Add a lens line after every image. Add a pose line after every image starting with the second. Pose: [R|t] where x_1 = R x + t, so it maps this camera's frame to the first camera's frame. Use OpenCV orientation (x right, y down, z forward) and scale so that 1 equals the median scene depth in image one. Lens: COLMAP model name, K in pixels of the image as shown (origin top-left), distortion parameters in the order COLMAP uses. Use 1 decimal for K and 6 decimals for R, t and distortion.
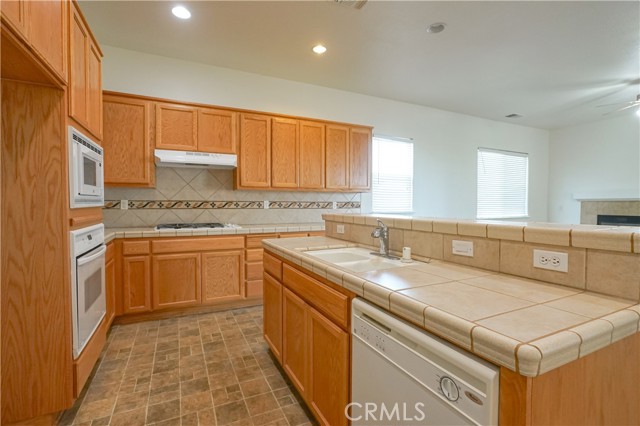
lens RADIAL K [[300.9, 0, 318.2], [0, 300.9, 210.4], [0, 0, 1]] dist [-0.013540, 0.000366]
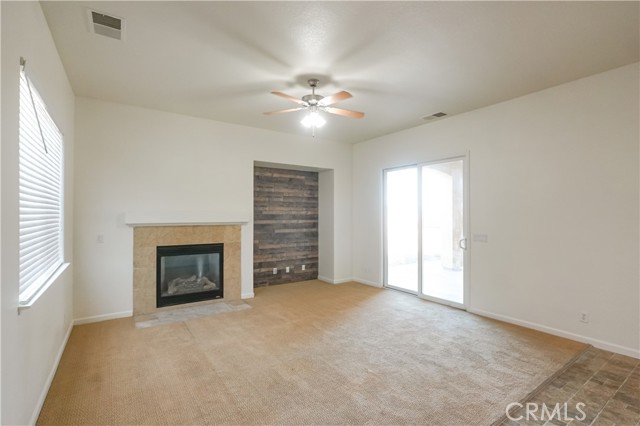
lens RADIAL K [[295.5, 0, 318.8], [0, 295.5, 212.2], [0, 0, 1]] dist [-0.024528, 0.011304]
pose [[-0.162868, 0.010144, 0.986596, 0.433747], [0.023443, 0.999705, -0.006409, -0.099504], [-0.986369, 0.022085, -0.163057, 1.473867]]
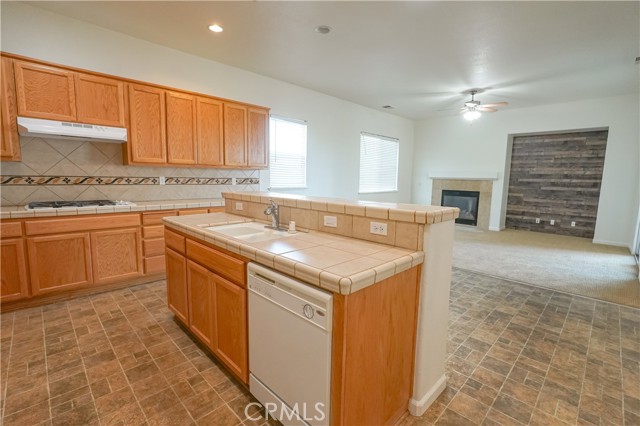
lens RADIAL K [[295.5, 0, 318.8], [0, 295.5, 212.2], [0, 0, 1]] dist [-0.024528, 0.011304]
pose [[0.945818, -0.024072, 0.323805, -0.001819], [-0.008713, 0.995007, 0.099422, -0.021647], [-0.324582, -0.096856, 0.940886, -0.109352]]
